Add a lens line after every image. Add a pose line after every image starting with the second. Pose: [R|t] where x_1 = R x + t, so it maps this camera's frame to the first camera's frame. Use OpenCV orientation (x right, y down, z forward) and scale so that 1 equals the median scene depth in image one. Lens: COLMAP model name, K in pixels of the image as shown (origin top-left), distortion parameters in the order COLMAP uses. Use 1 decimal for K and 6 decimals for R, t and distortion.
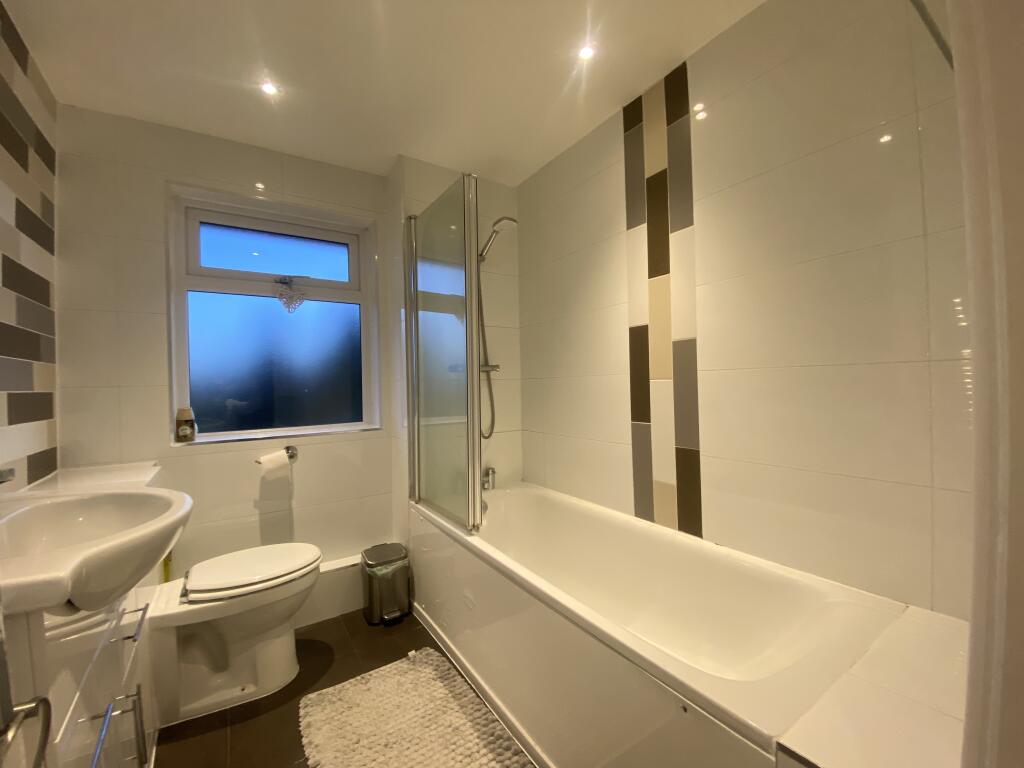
lens RADIAL K [[406.8, 0, 508.1], [0, 406.8, 381.5], [0, 0, 1]] dist [0.028916, -0.029790]
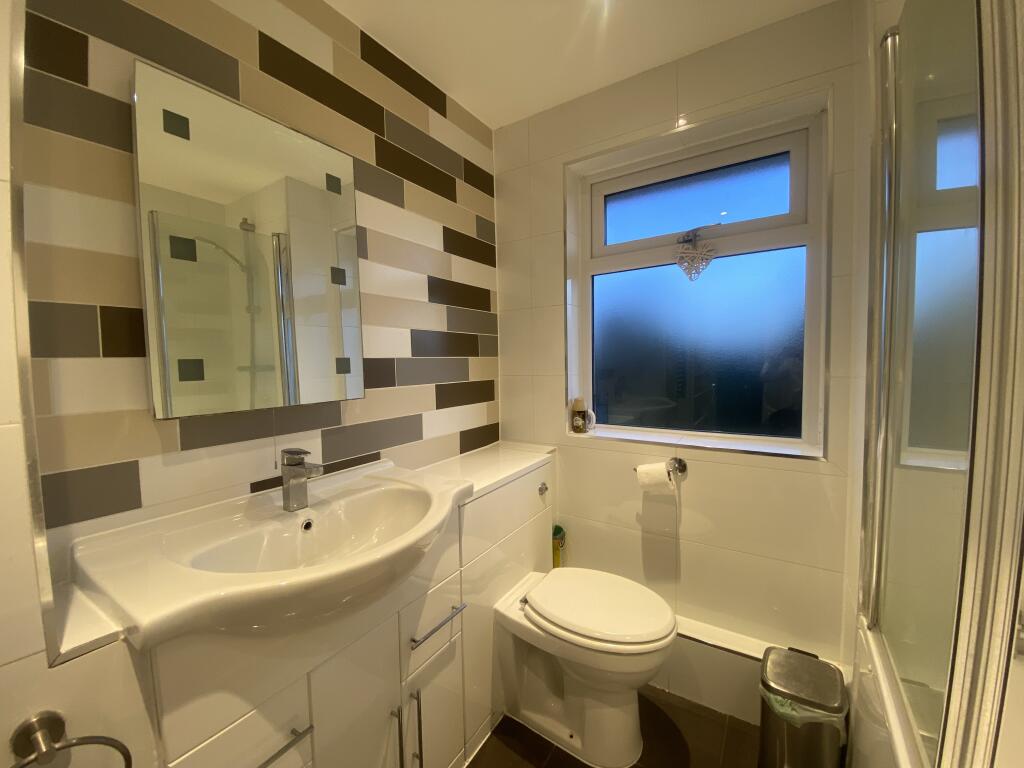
lens RADIAL K [[406.8, 0, 508.1], [0, 406.8, 381.5], [0, 0, 1]] dist [0.028916, -0.029790]
pose [[0.405979, 0.069084, -0.911267, 0.030501], [0.015319, 0.996484, 0.082369, -0.060347], [0.913754, -0.047399, 0.403494, 0.456308]]
